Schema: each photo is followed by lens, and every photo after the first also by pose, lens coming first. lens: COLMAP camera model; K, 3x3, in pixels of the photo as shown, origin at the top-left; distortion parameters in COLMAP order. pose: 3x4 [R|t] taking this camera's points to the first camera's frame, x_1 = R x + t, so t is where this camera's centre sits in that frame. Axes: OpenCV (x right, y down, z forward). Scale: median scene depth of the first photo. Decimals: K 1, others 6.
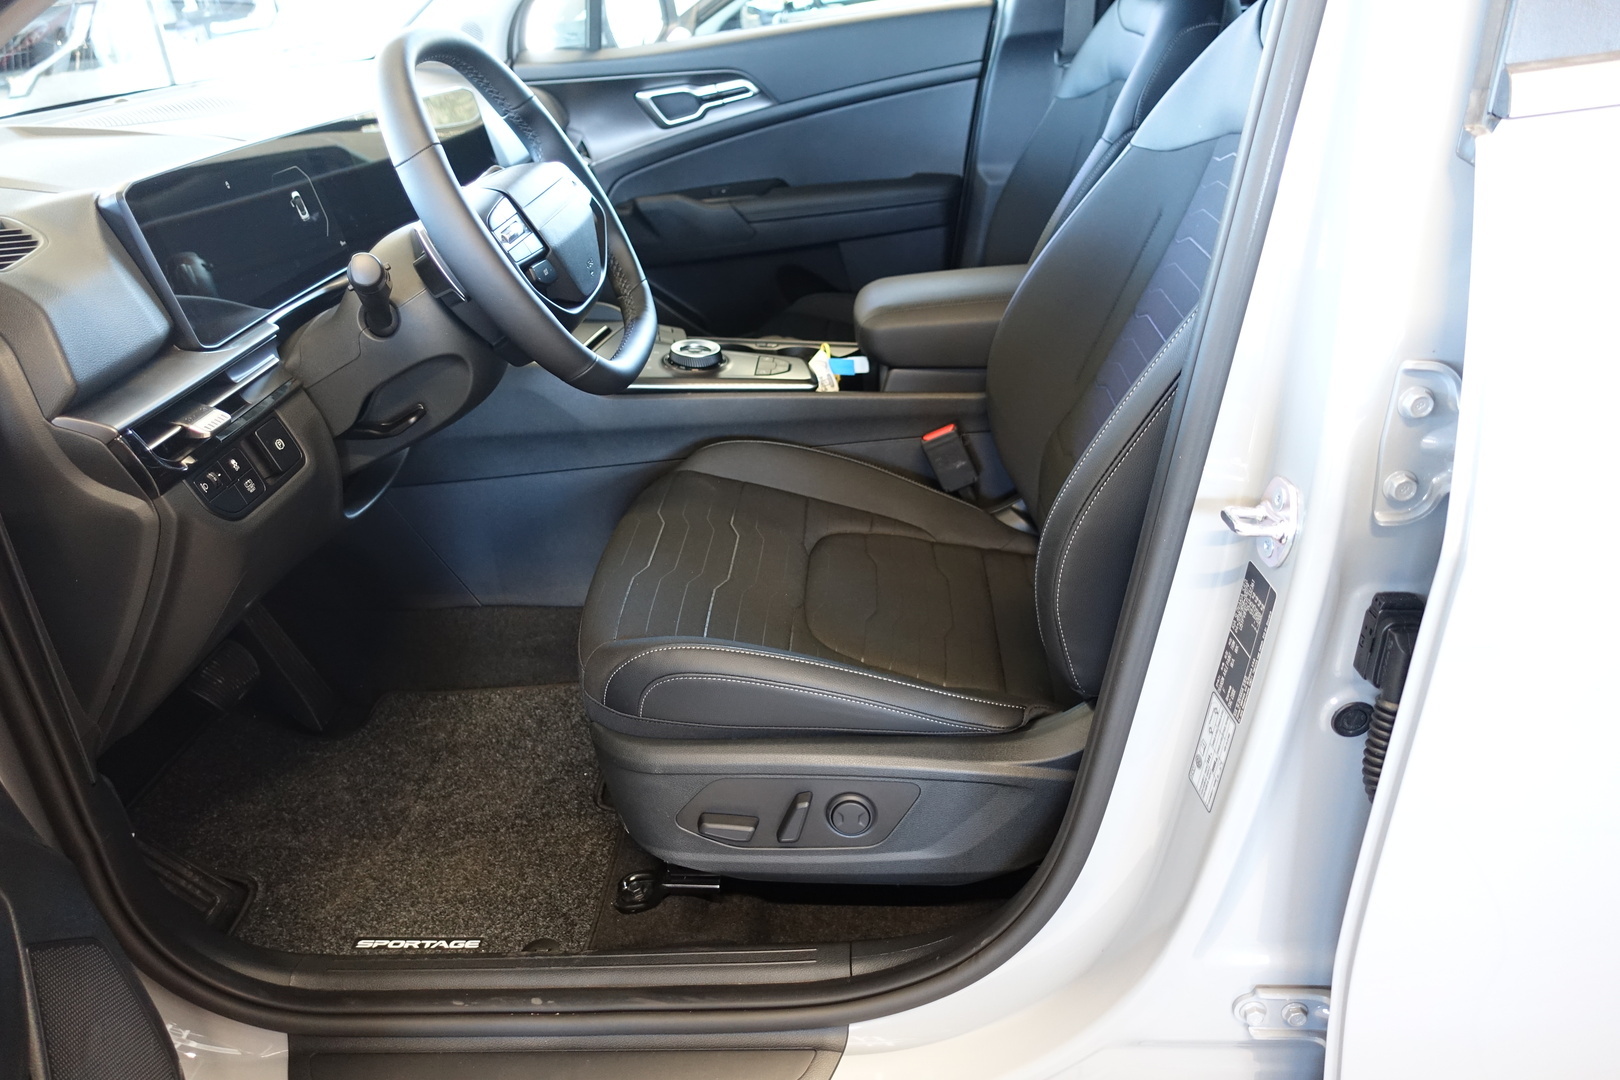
lens RADIAL K [[1135.0, 0, 810.0], [0, 1135.0, 540.0], [0, 0, 1]] dist [0.001363, -0.001794]
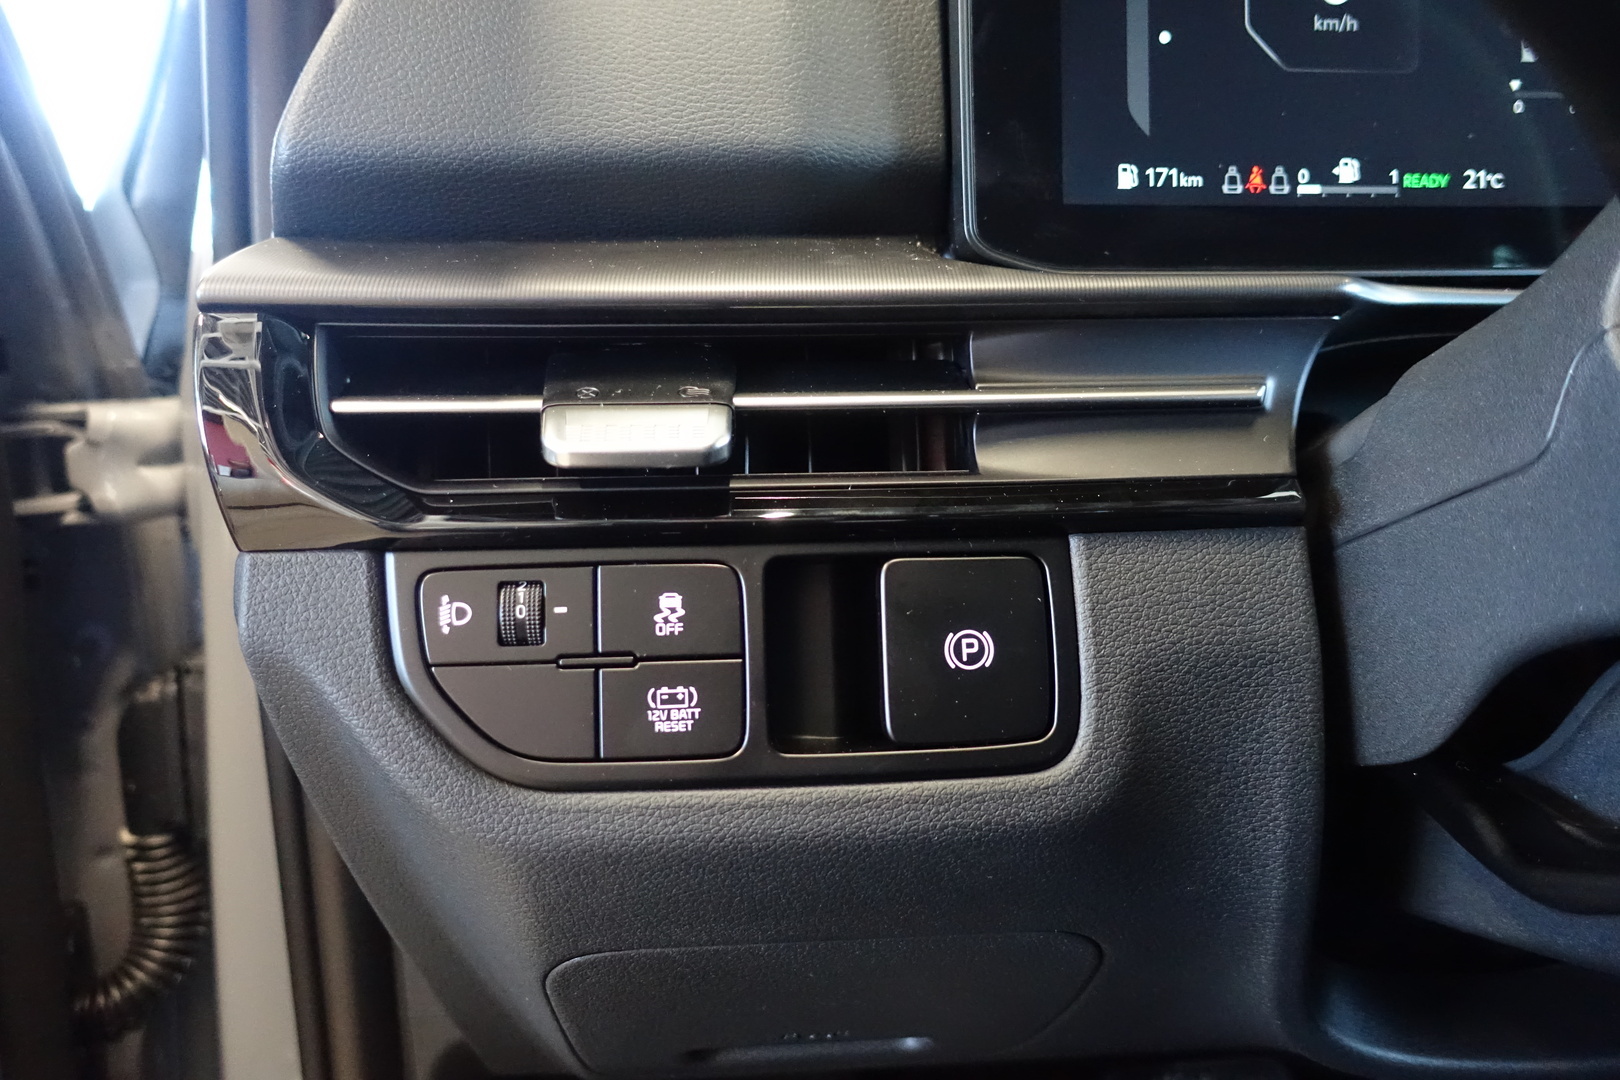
lens RADIAL K [[1094.7, 0, 810.3], [0, 1094.7, 549.7], [0, 0, 1]] dist [-0.008106, 0.000209]
pose [[0.137099, 0.286996, -0.948070, -0.121643], [-0.450572, 0.870429, 0.198337, -0.066713], [0.882150, 0.399983, 0.248647, 0.441407]]
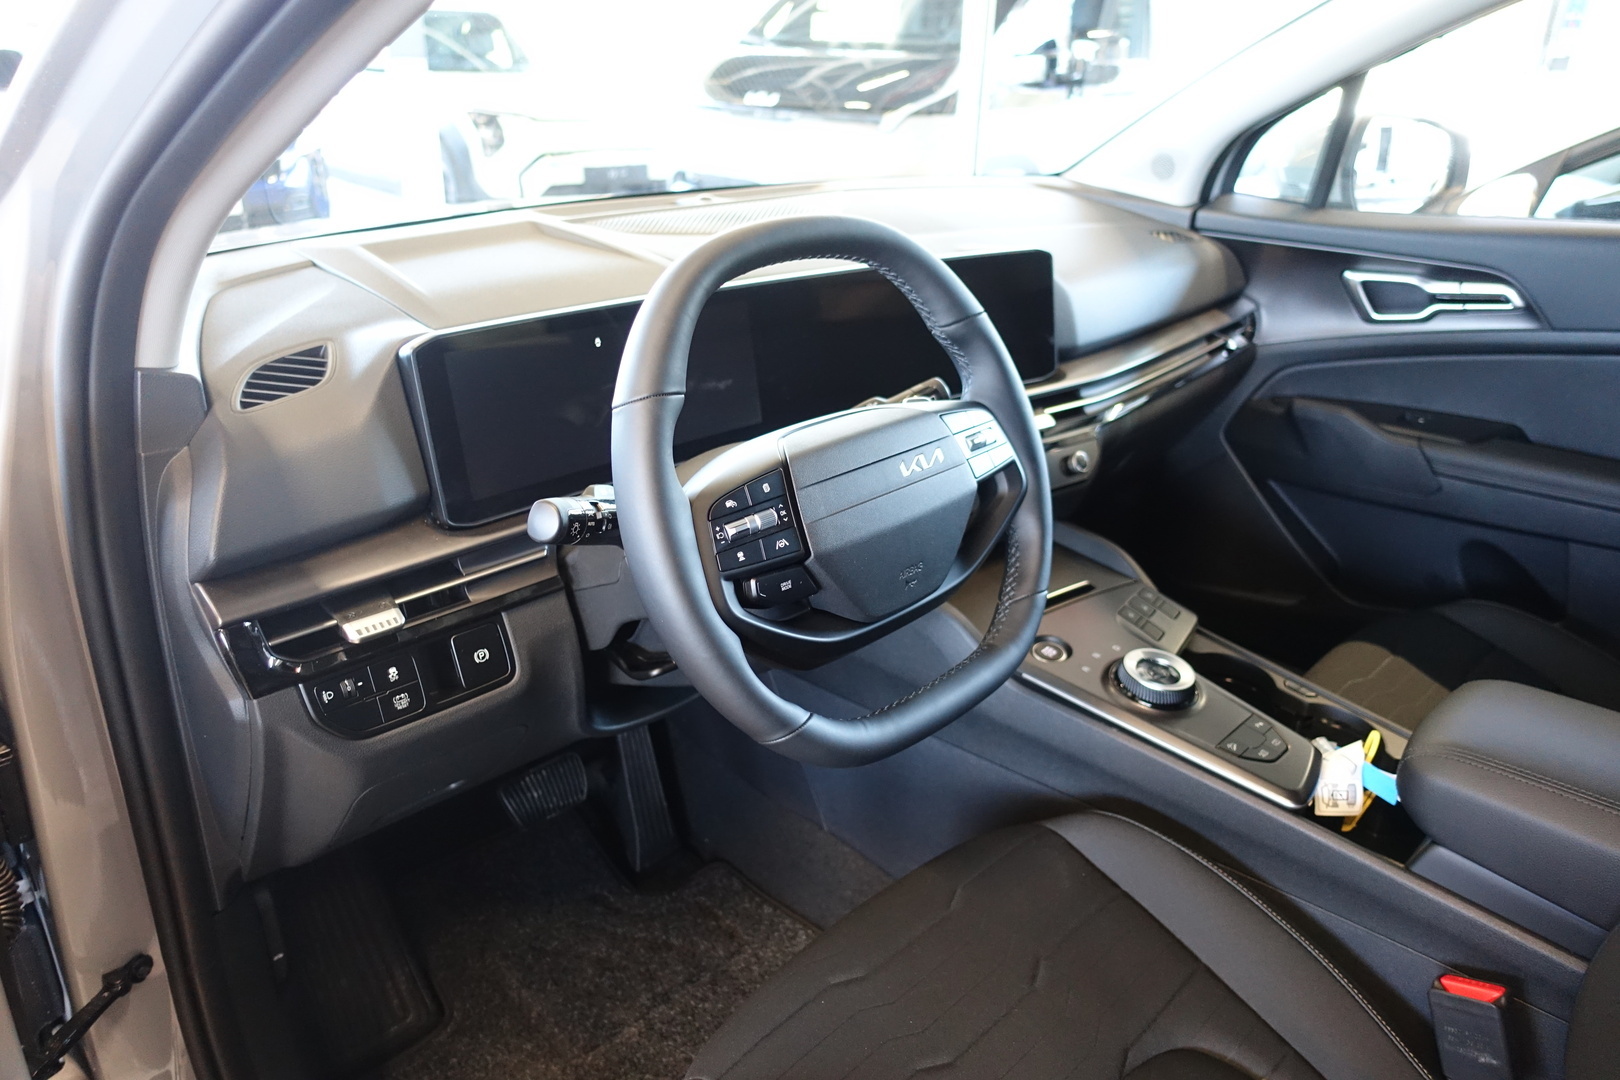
lens RADIAL K [[1111.3, 0, 810.0], [0, 1111.3, 540.0], [0, 0, 1]] dist [-0.001037, -0.001062]
pose [[0.735470, 0.349803, -0.580277, 0.080304], [-0.371689, 0.924354, 0.086123, -0.160304], [0.566508, 0.152342, 0.809853, 0.222954]]
